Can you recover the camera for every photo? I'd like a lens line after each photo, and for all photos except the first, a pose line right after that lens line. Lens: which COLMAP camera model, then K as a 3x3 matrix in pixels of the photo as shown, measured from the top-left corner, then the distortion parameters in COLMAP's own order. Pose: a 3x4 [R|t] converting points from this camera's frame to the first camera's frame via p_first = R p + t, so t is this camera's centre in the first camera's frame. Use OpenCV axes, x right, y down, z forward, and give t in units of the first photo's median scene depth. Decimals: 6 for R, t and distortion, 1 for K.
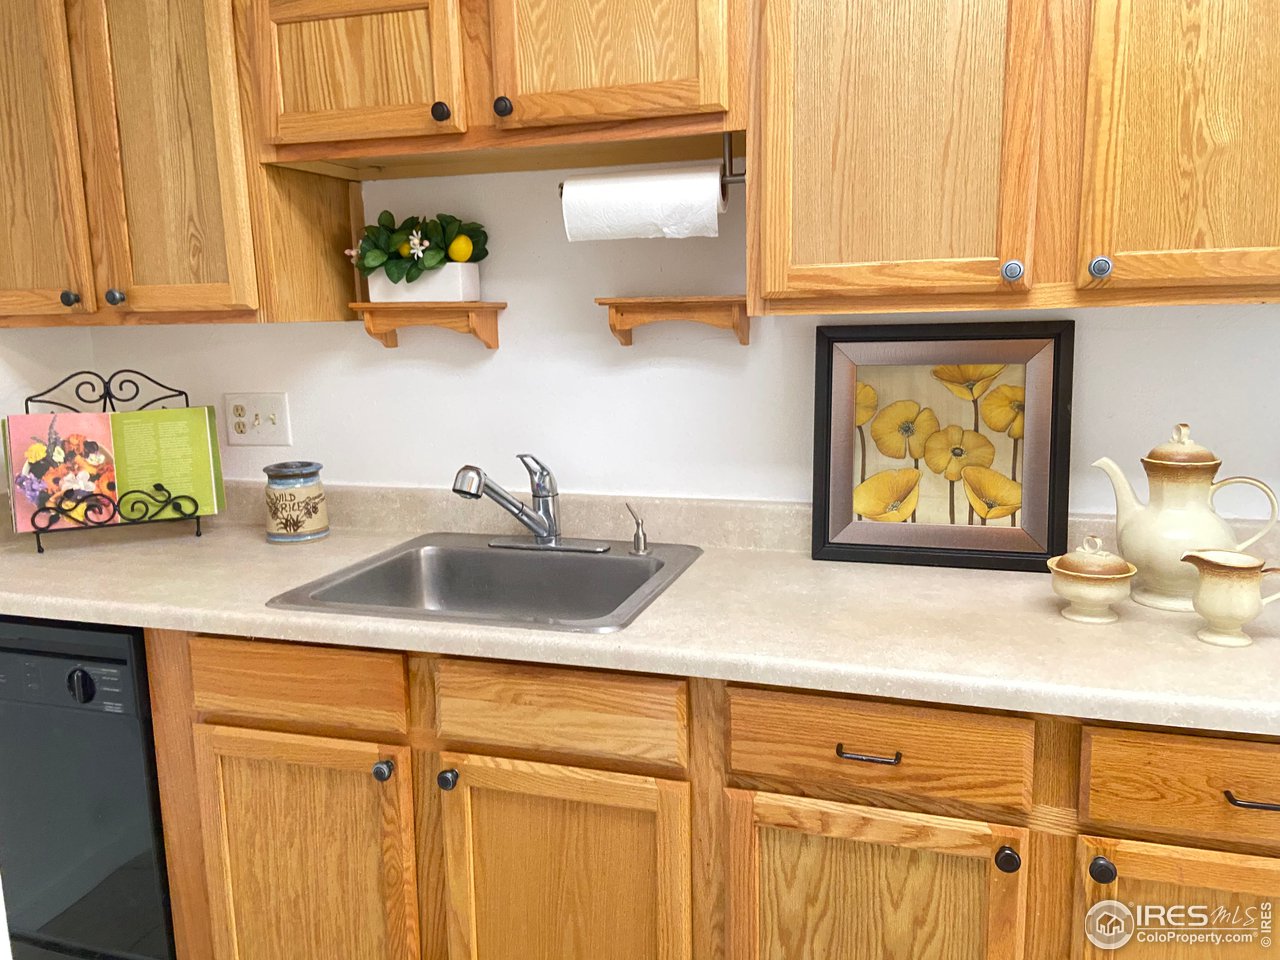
lens RADIAL K [[961.8, 0, 645.7], [0, 961.8, 482.2], [0, 0, 1]] dist [0.121447, -0.174450]
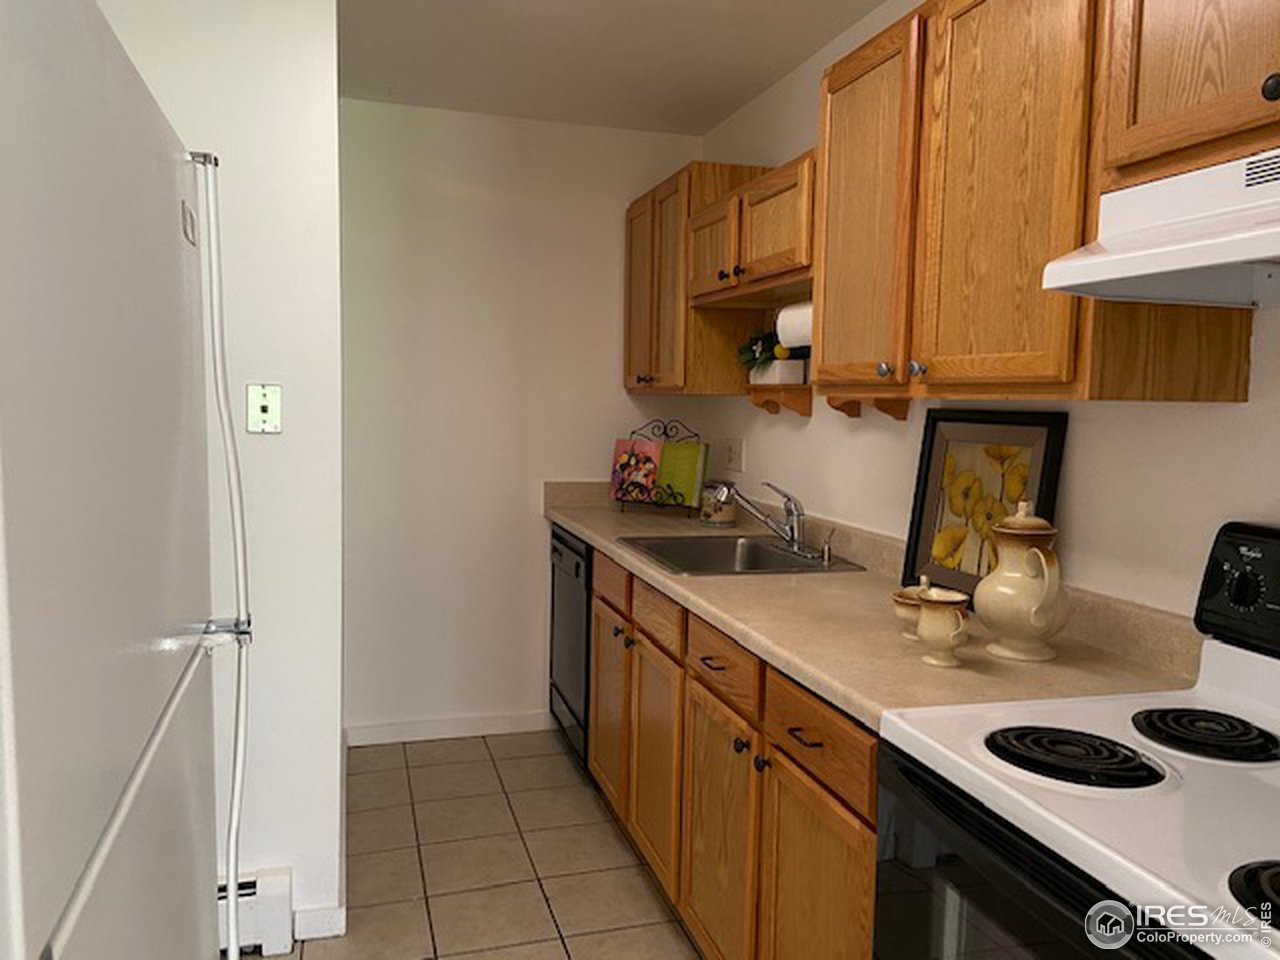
lens RADIAL K [[961.8, 0, 645.7], [0, 961.8, 482.2], [0, 0, 1]] dist [0.121447, -0.174450]
pose [[0.567622, 0.106577, -0.816362, 0.982888], [-0.176172, 0.984341, 0.006014, -0.004582], [0.804220, 0.140406, 0.577509, -0.039723]]
